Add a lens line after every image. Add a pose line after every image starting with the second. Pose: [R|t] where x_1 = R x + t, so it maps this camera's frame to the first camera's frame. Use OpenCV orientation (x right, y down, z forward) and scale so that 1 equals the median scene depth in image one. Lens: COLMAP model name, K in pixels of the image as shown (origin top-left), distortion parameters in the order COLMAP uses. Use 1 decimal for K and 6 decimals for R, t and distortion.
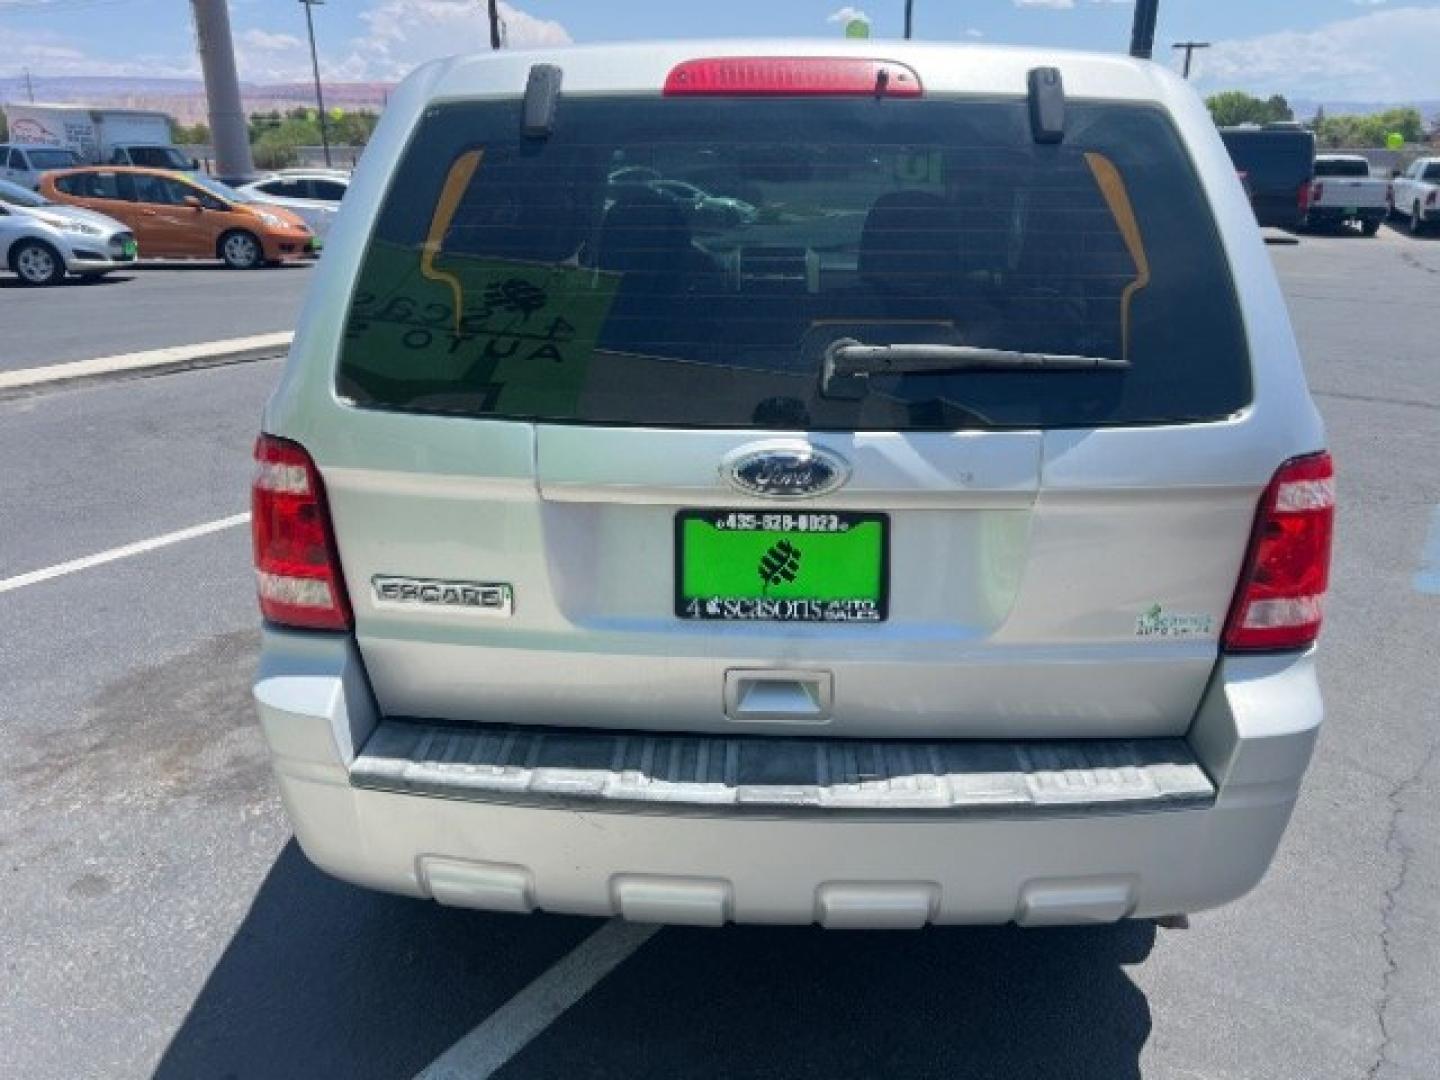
lens RADIAL K [[1088.8, 0, 718.5], [0, 1088.8, 542.3], [0, 0, 1]] dist [0.048457, -0.052758]
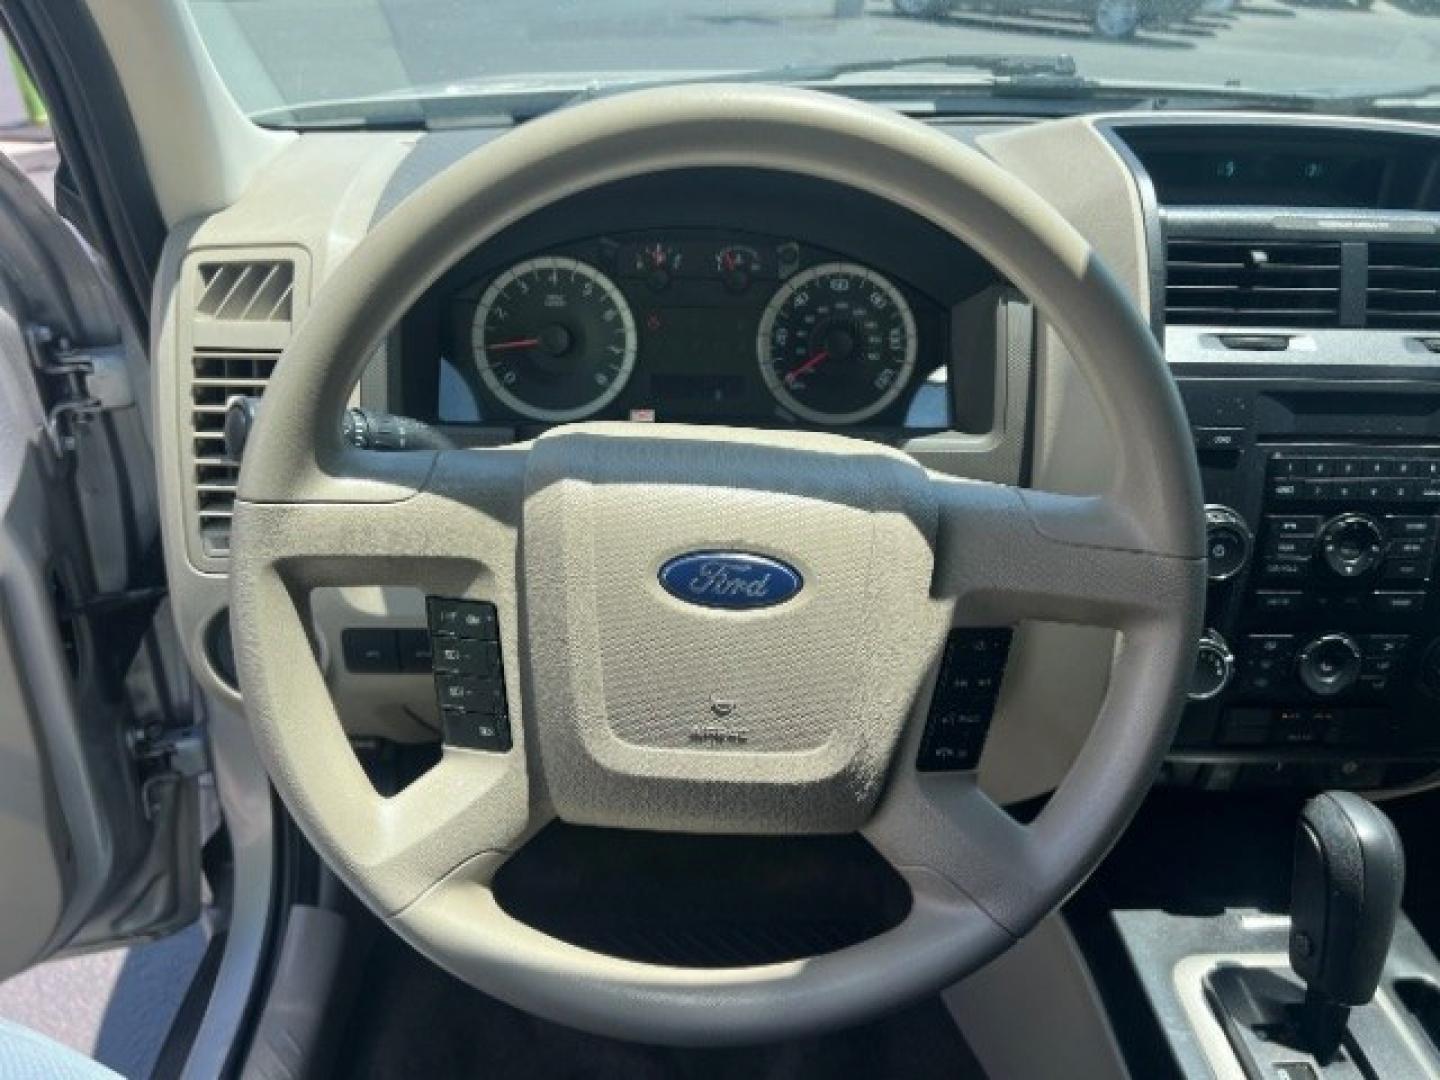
lens RADIAL K [[1088.8, 0, 715.3], [0, 1088.8, 542.8], [0, 0, 1]] dist [0.048457, -0.052758]
pose [[0.995403, -0.016215, 0.094388, -0.070369], [-0.002593, 0.980640, 0.195804, -0.321801], [-0.095735, -0.195149, 0.976090, 1.105946]]
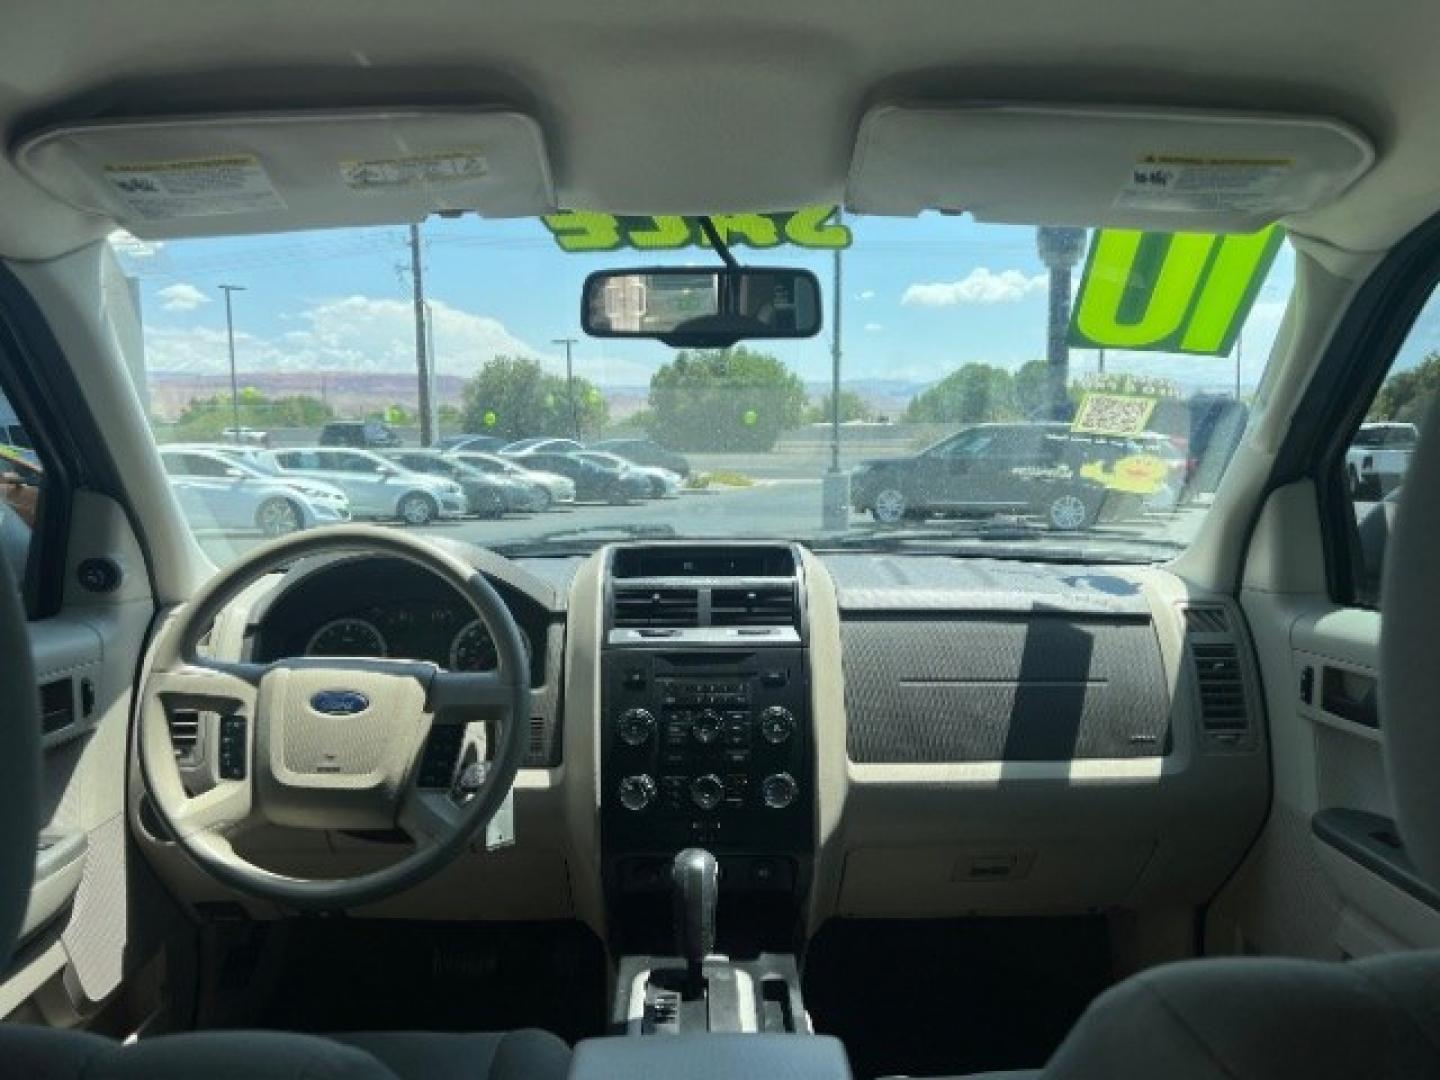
lens RADIAL K [[1088.8, 0, 719.8], [0, 1088.8, 536.6], [0, 0, 1]] dist [0.048457, -0.052758]
pose [[0.997844, -0.015745, 0.063716, 0.045206], [0.030733, 0.969881, -0.241635, -0.252848], [-0.057992, 0.243072, 0.968273, 0.879509]]
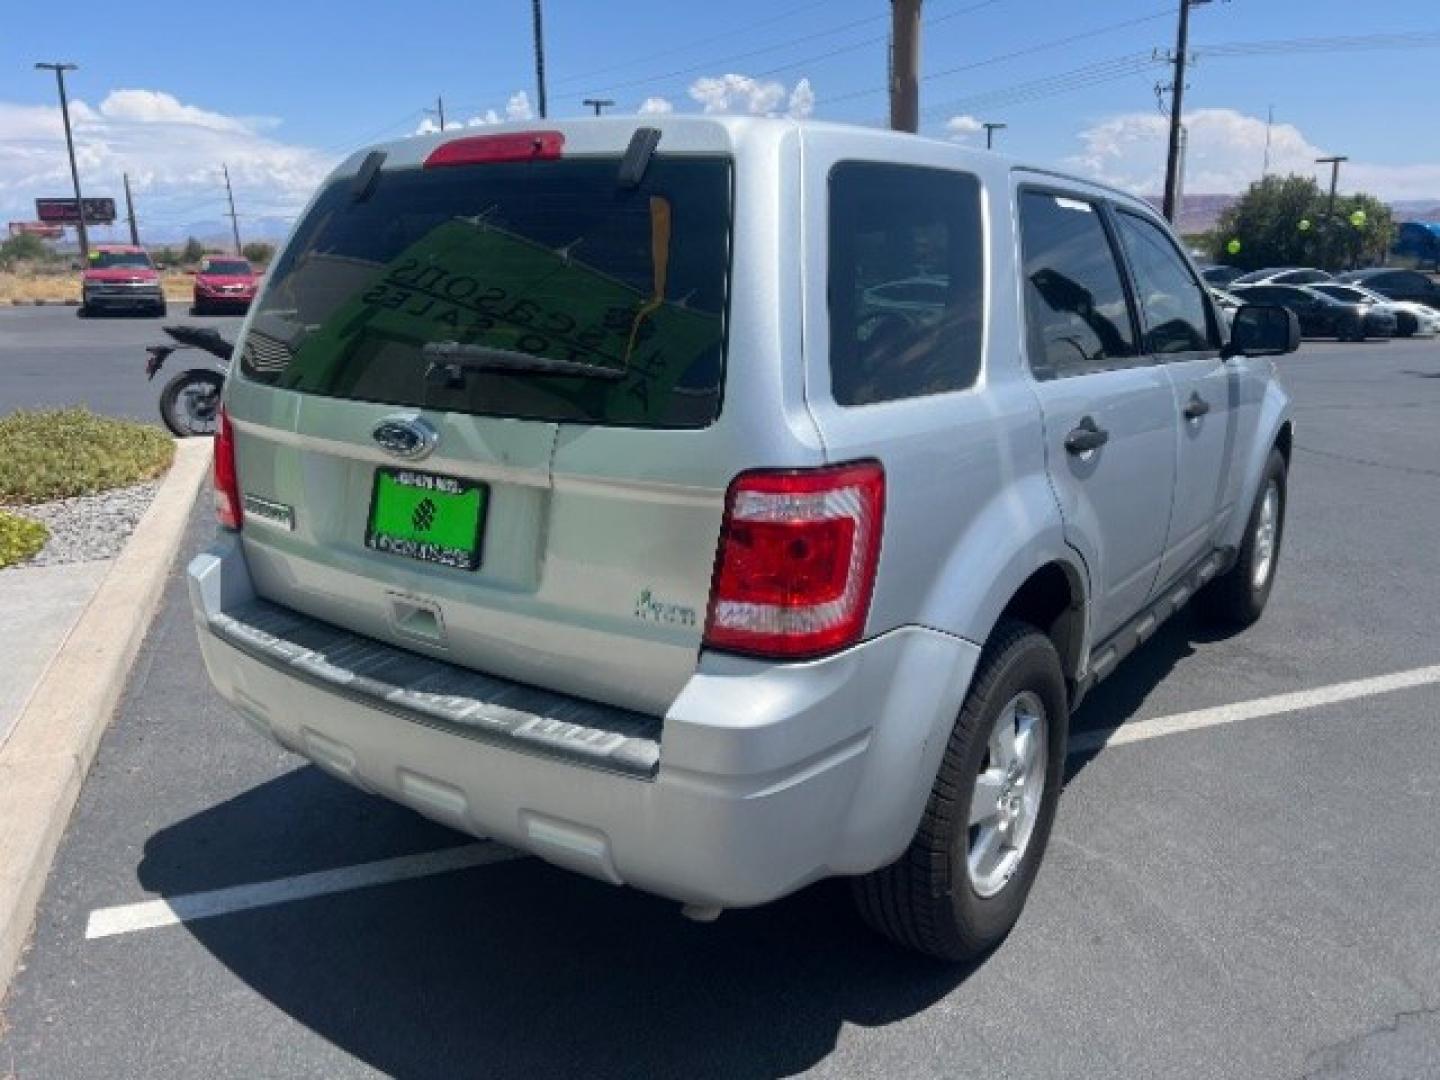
lens RADIAL K [[1088.8, 0, 722.7], [0, 1088.8, 540.2], [0, 0, 1]] dist [0.048457, -0.052758]
pose [[0.832956, 0.129452, -0.537984, 0.523388], [-0.179096, 0.982987, -0.040763, 0.019123], [0.523554, 0.130304, 0.841969, 0.051012]]
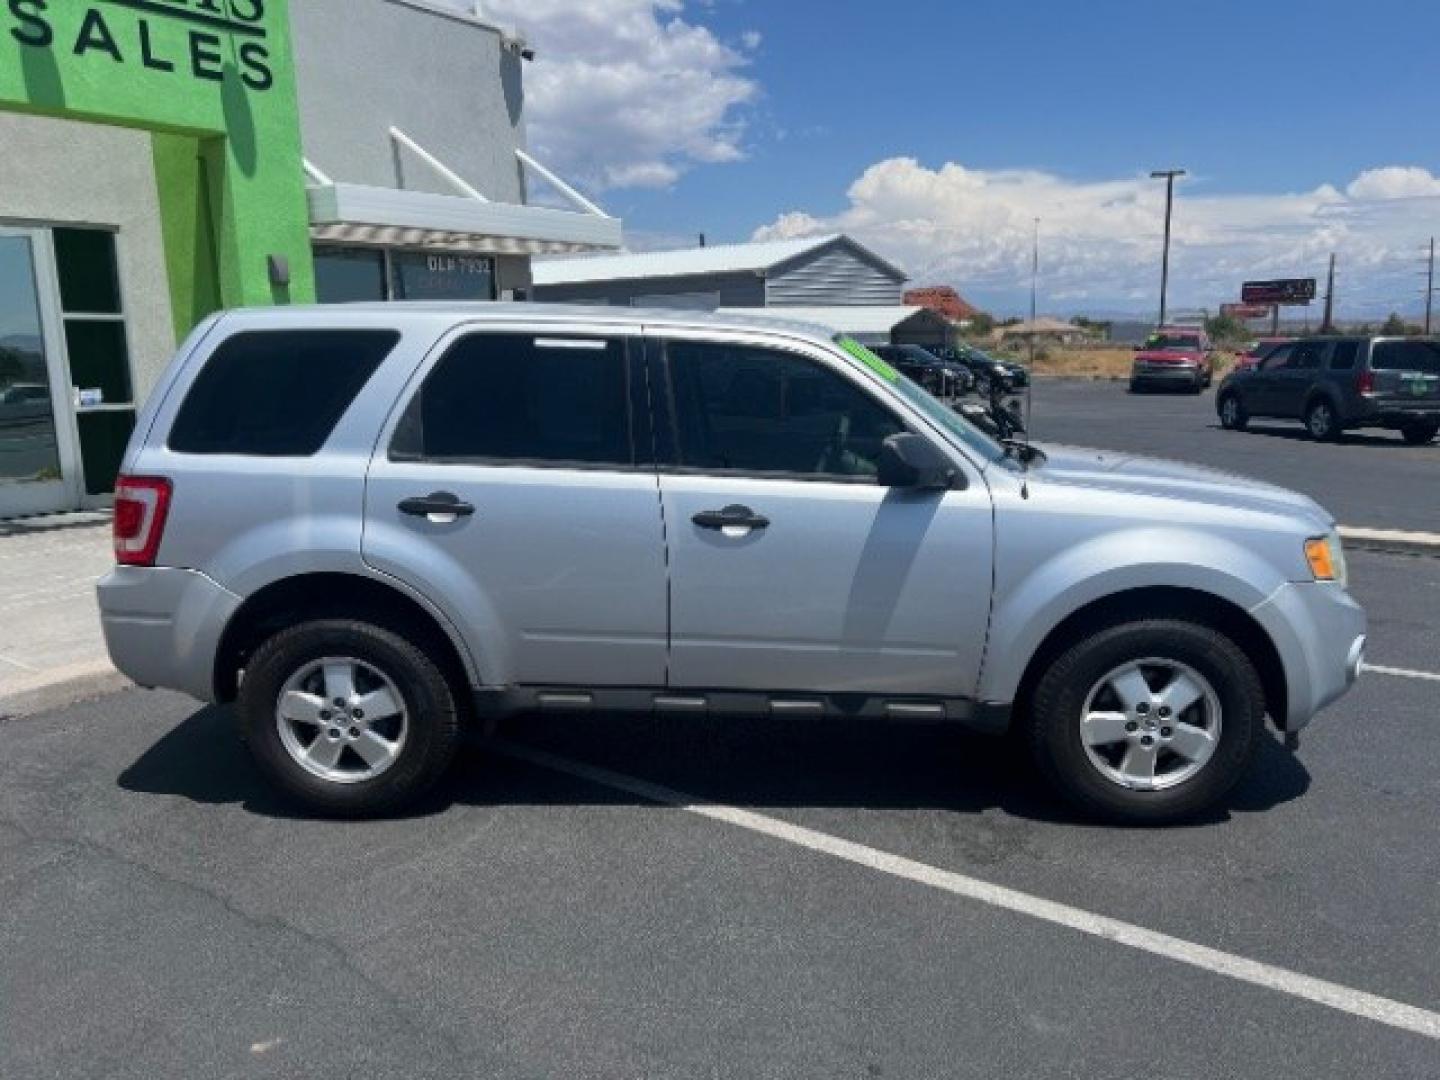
lens RADIAL K [[1088.8, 0, 721.4], [0, 1088.8, 547.8], [0, 0, 1]] dist [0.048457, -0.052758]
pose [[-0.008052, 0.181049, -0.983441, 1.409758], [-0.334073, 0.926479, 0.173297, -0.380000], [0.942513, 0.329937, 0.053023, 1.055614]]
